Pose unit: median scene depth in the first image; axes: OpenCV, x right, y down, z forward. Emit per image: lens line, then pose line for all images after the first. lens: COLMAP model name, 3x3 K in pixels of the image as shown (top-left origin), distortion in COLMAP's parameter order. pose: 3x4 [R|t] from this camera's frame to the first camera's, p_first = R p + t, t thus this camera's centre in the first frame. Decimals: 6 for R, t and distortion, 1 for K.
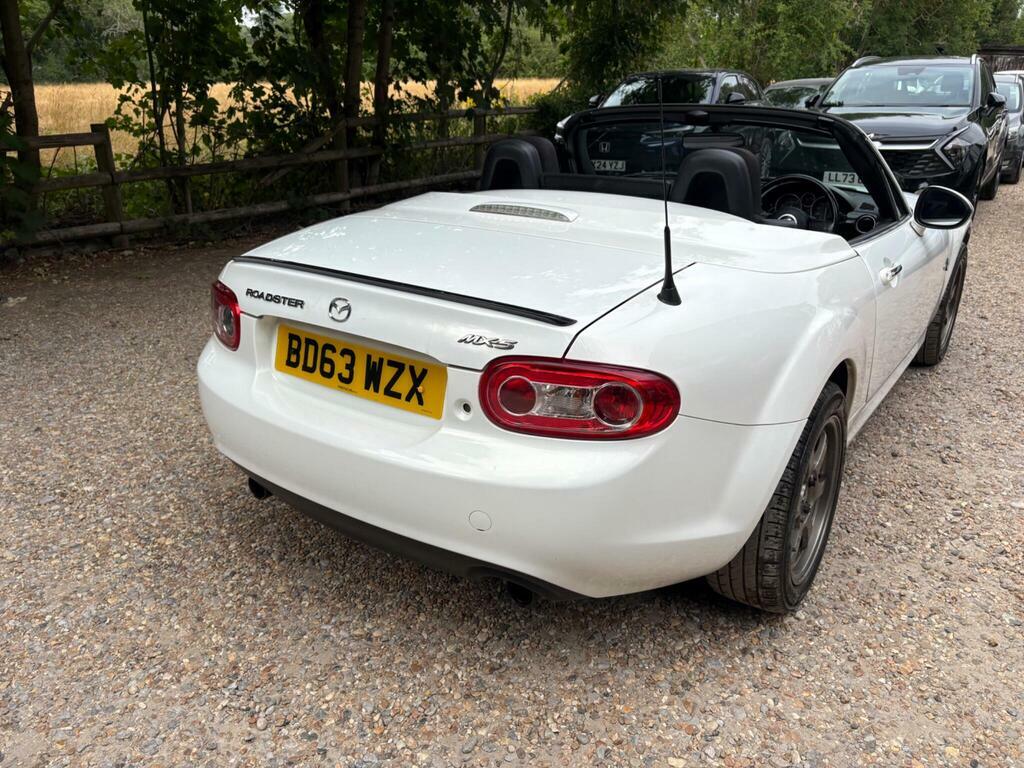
lens RADIAL K [[795.3, 0, 519.4], [0, 795.3, 394.5], [0, 0, 1]] dist [0.050322, -0.064238]
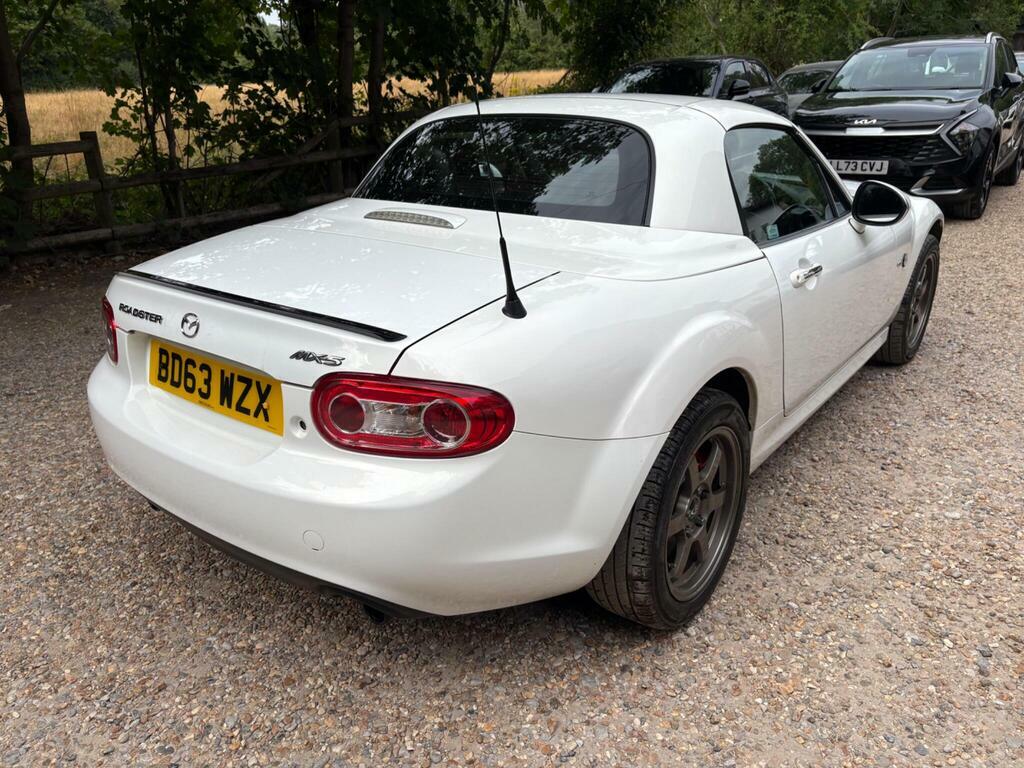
lens RADIAL K [[795.9, 0, 510.9], [0, 795.9, 409.1], [0, 0, 1]] dist [0.046332, -0.061568]
pose [[0.998215, -0.006037, -0.059422, 0.171871], [0.007548, 0.999653, 0.025241, -0.018043], [0.059249, -0.025644, 0.997914, 0.021342]]
